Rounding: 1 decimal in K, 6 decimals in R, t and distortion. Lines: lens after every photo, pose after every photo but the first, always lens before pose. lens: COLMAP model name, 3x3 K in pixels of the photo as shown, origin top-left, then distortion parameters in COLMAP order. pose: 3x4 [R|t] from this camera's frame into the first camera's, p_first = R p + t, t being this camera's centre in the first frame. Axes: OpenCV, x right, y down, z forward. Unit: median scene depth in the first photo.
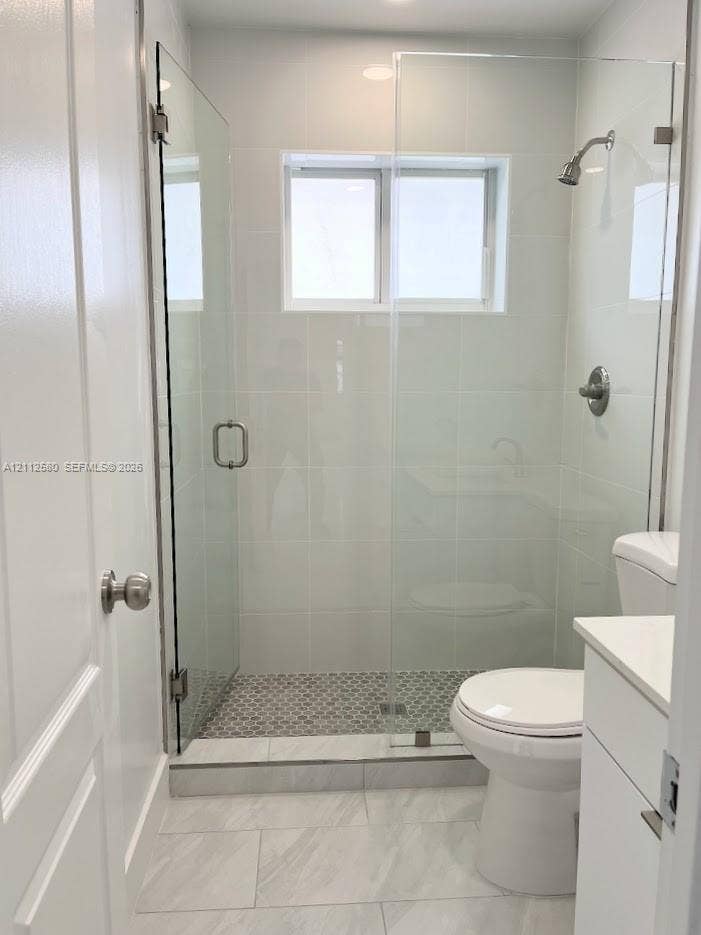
lens RADIAL K [[664.3, 0, 350.5], [0, 664.3, 467.5], [0, 0, 1]] dist [-0.049460, 0.001115]
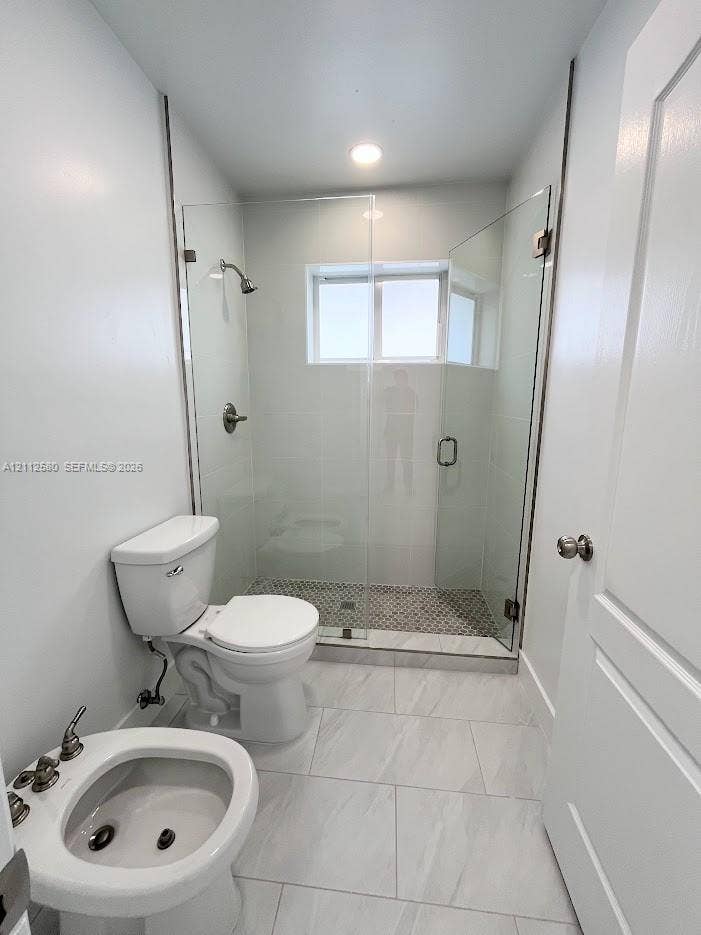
lens RADIAL K [[380.2, 0, 352.1], [0, 380.2, 457.7], [0, 0, 1]] dist [0.001030, 0.000040]
pose [[0.987534, 0.029134, -0.154687, 0.154061], [-0.027691, 0.999551, 0.011478, -0.012934], [0.154952, -0.007051, 0.987897, 0.060351]]
